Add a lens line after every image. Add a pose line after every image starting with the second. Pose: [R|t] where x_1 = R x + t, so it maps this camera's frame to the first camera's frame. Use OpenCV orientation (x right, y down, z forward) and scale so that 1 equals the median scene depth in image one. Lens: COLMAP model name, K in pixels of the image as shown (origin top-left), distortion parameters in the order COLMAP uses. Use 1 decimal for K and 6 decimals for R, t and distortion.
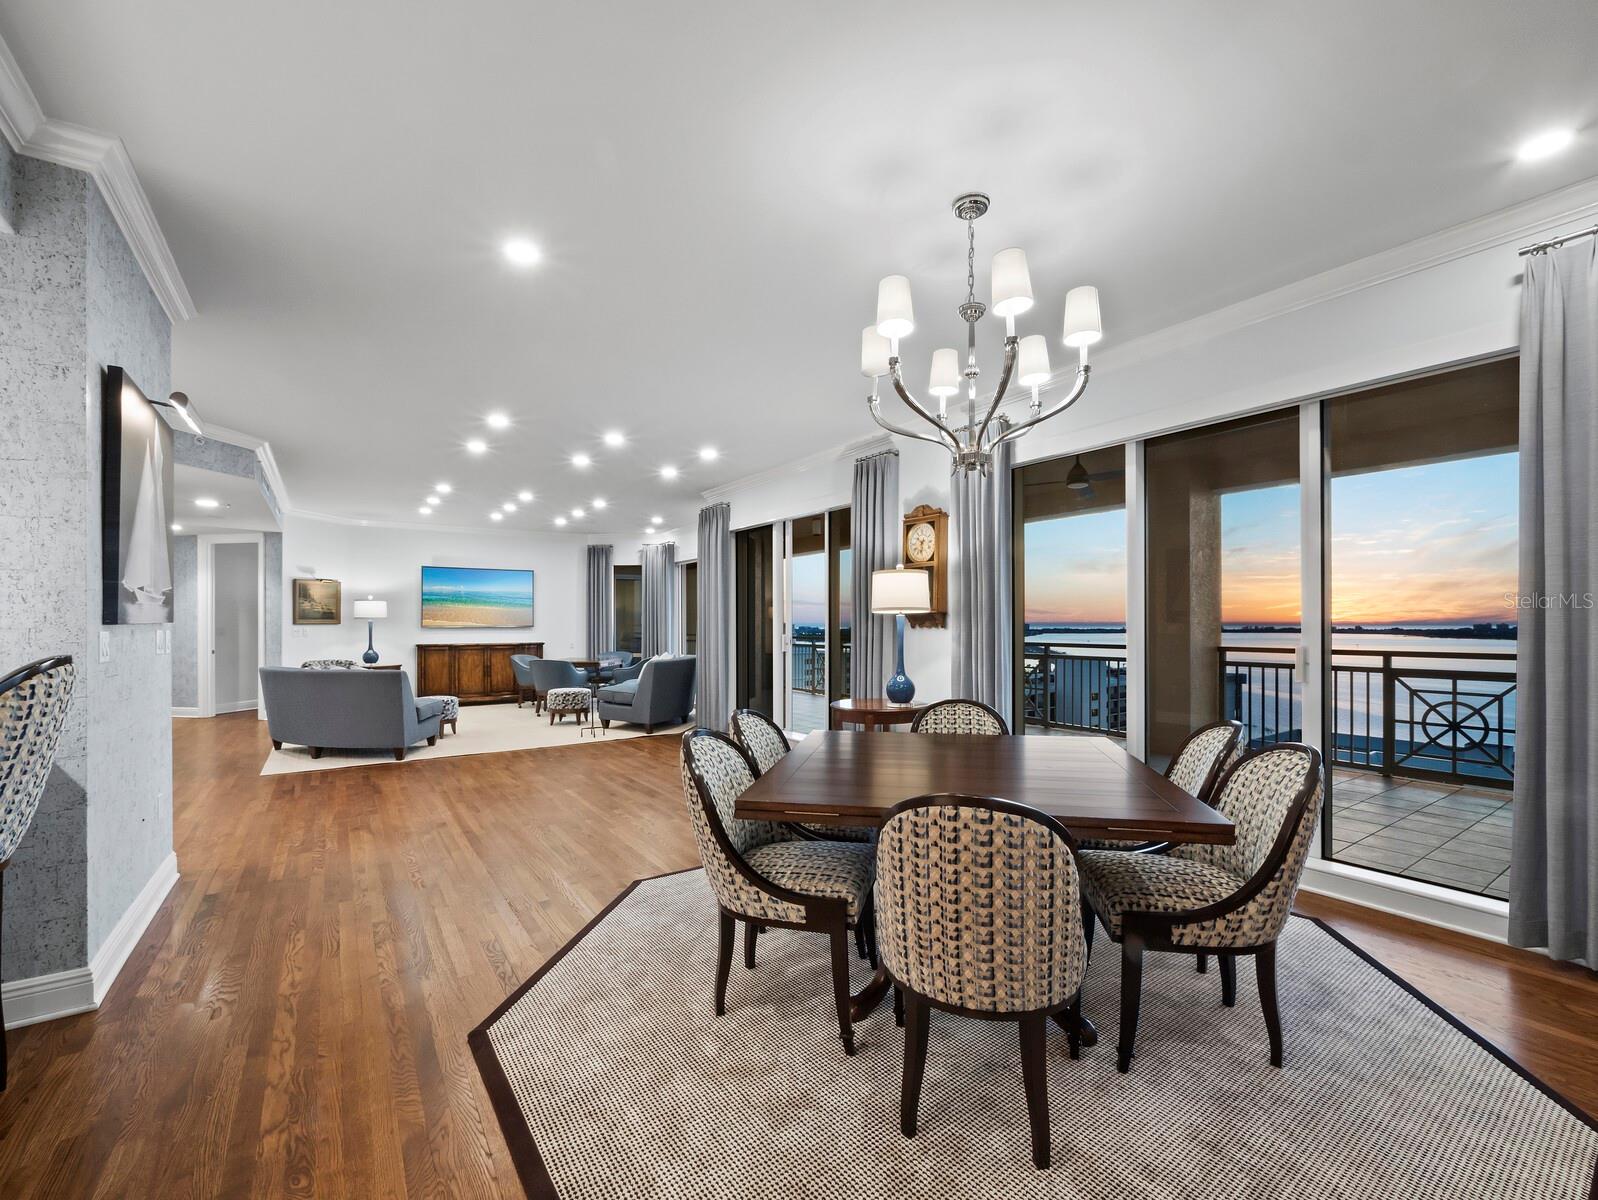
lens RADIAL K [[669.8, 0, 804.6], [0, 669.8, 612.0], [0, 0, 1]] dist [-0.002660, -0.000173]
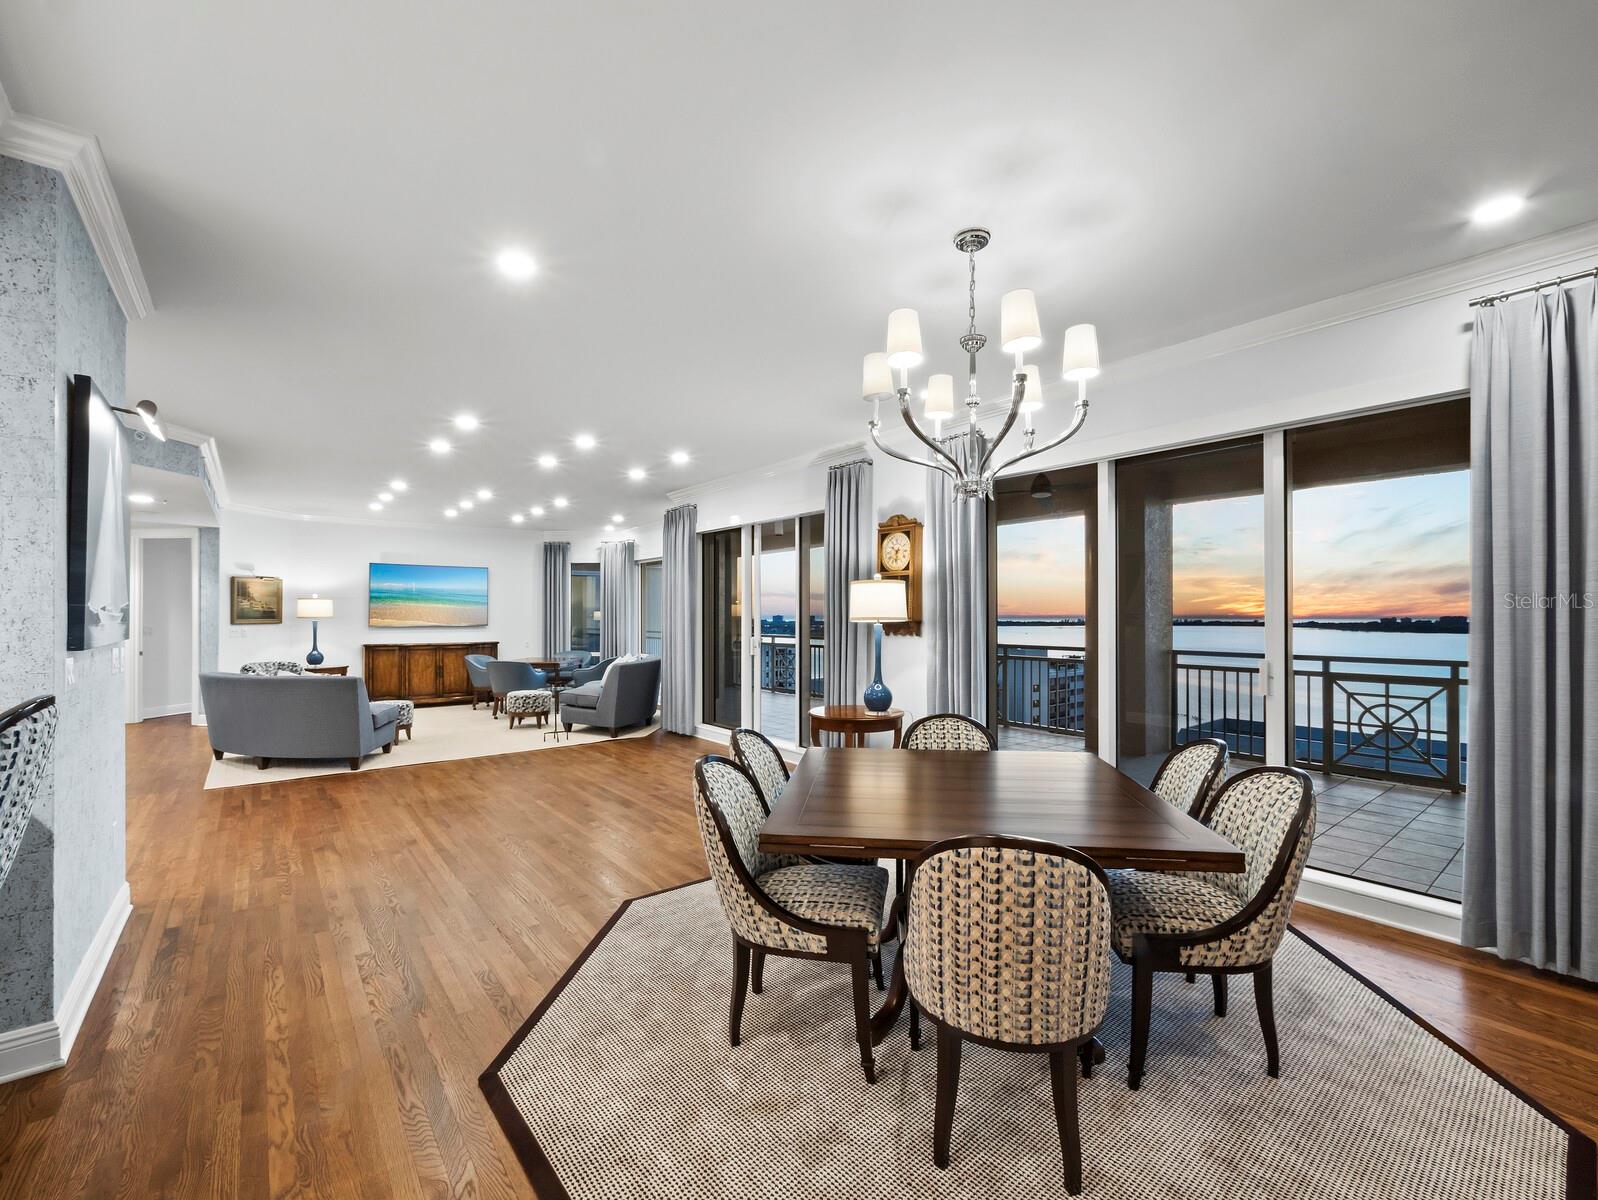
lens RADIAL K [[667.0, 0, 797.1], [0, 667.0, 600.9], [0, 0, 1]] dist [-0.002152, -0.000385]
pose [[0.997674, 0.003697, 0.068059, -0.093411], [-0.003440, 0.999987, -0.003891, -0.051193], [-0.068072, 0.003647, 0.997674, -0.000515]]
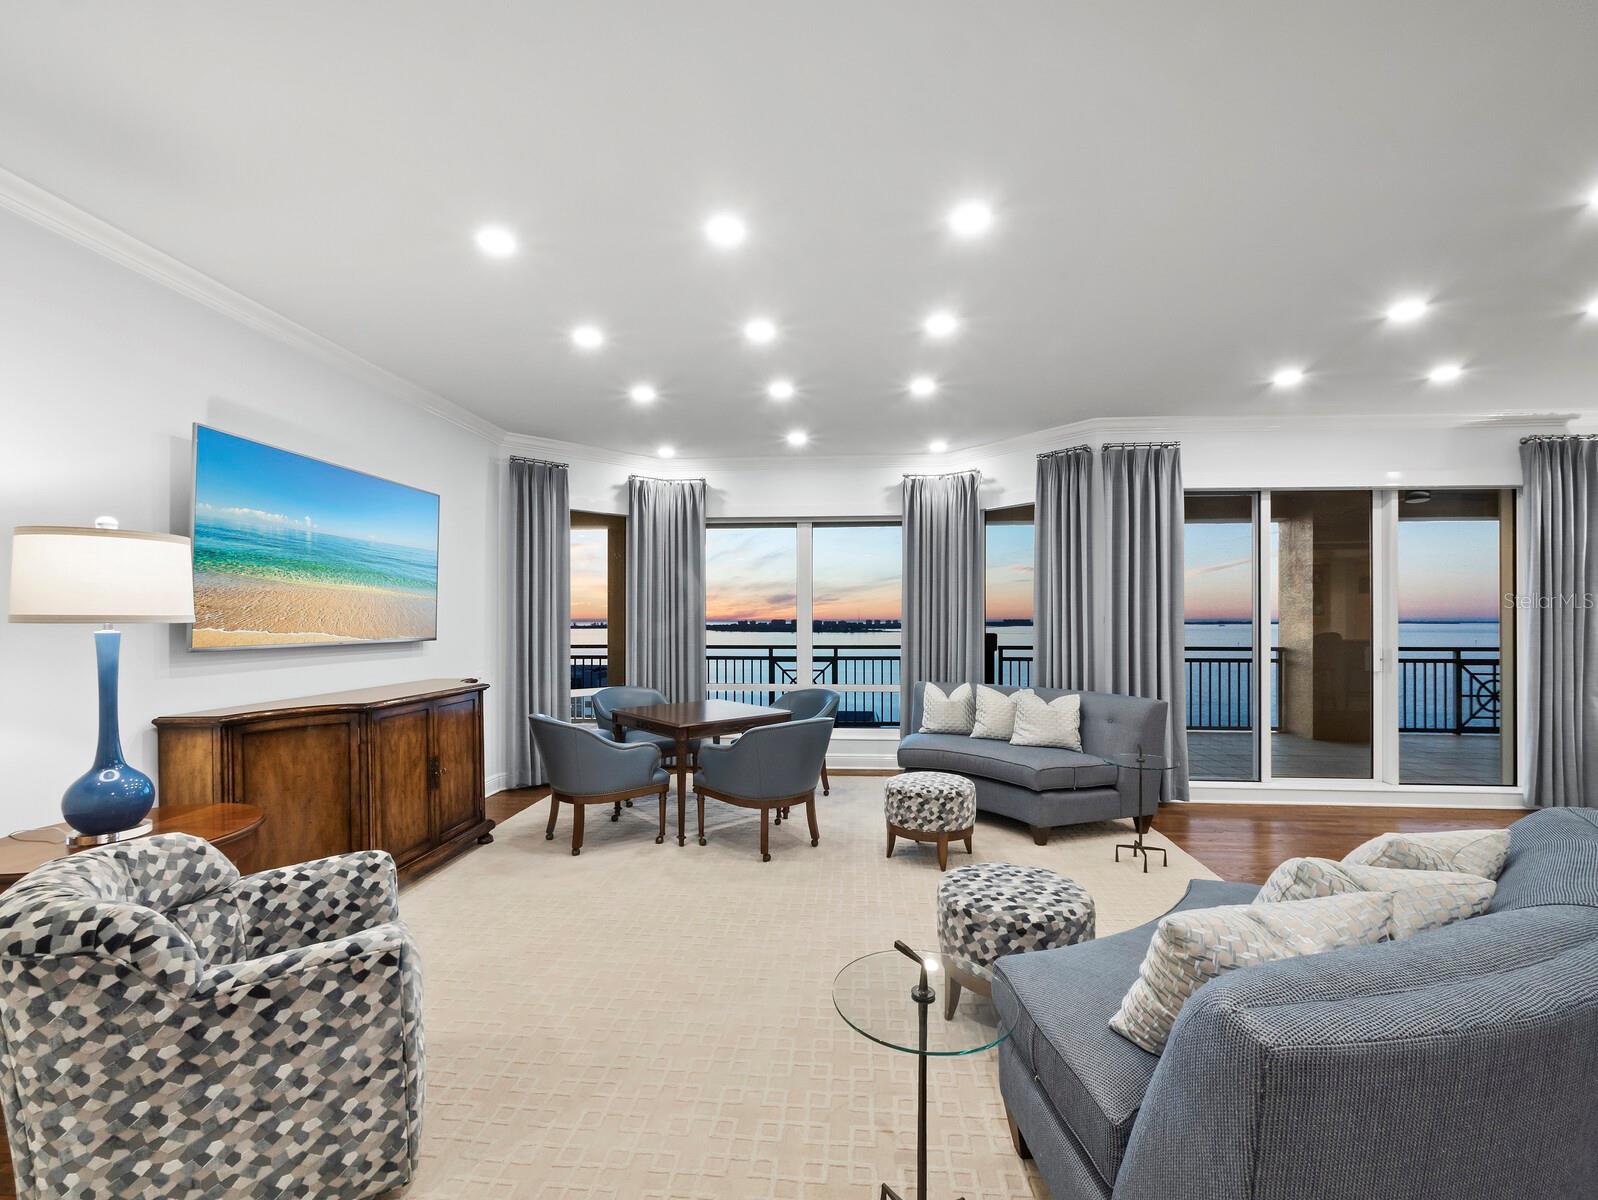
lens RADIAL K [[669.8, 0, 804.6], [0, 669.8, 612.0], [0, 0, 1]] dist [-0.002660, -0.000173]
pose [[0.644046, 0.004761, 0.764972, -2.576844], [-0.019463, 0.999759, 0.010164, -0.010058], [-0.764739, -0.021435, 0.643984, 2.641932]]
